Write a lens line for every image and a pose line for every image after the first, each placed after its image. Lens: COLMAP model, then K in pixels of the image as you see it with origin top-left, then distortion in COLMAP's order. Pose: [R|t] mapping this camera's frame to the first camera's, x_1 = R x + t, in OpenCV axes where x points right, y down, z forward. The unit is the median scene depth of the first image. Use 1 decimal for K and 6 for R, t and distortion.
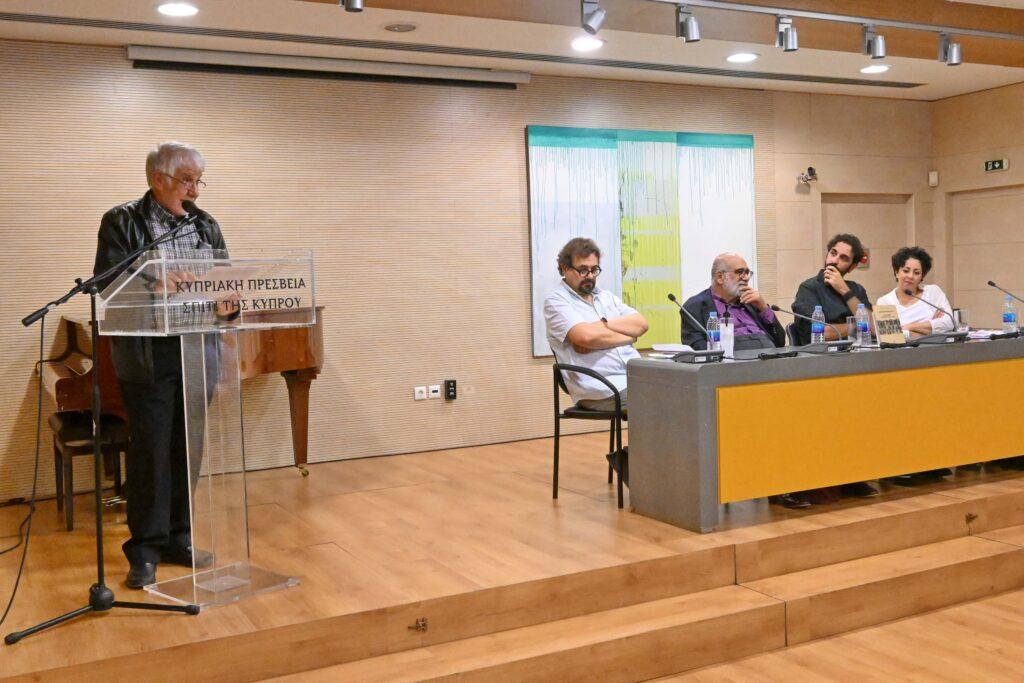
lens RADIAL K [[1046.5, 0, 512.0], [0, 1046.5, 341.5], [0, 0, 1]] dist [-0.018746, 0.017140]
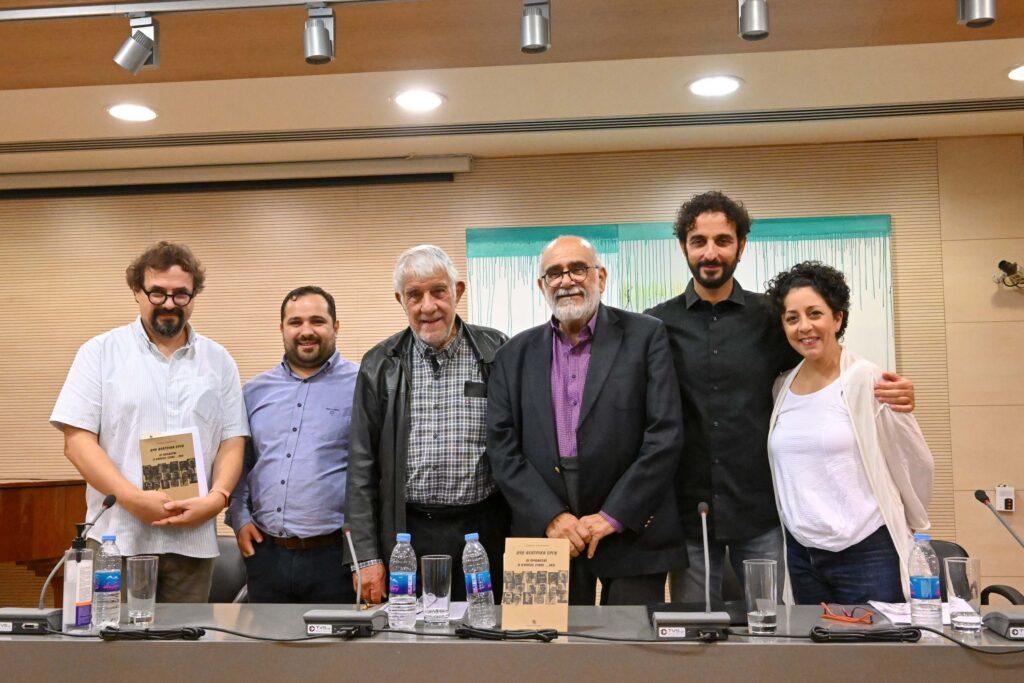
lens RADIAL K [[1100.0, 0, 512.0], [0, 1100.0, 341.5], [0, 0, 1]] dist [0.005804, -0.011932]
pose [[0.830114, -0.021516, -0.557179, 0.447338], [-0.048137, 0.992759, -0.110054, -0.050383], [0.555513, 0.118178, 0.823067, 0.409313]]
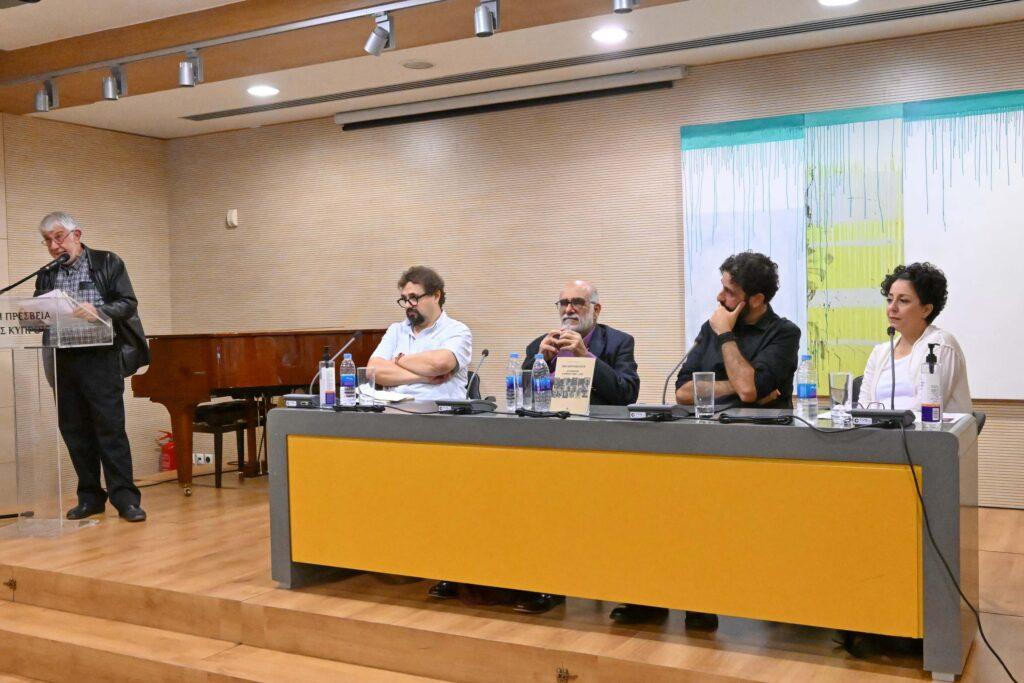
lens RADIAL K [[1094.6, 0, 512.0], [0, 1094.6, 304.1], [0, 0, 1]] dist [0.016648, 0.023689]
pose [[0.536624, 0.022645, -0.843518, 0.702435], [-0.045441, 0.998965, -0.002091, -0.050581], [0.842597, 0.039452, 0.537097, 0.393349]]
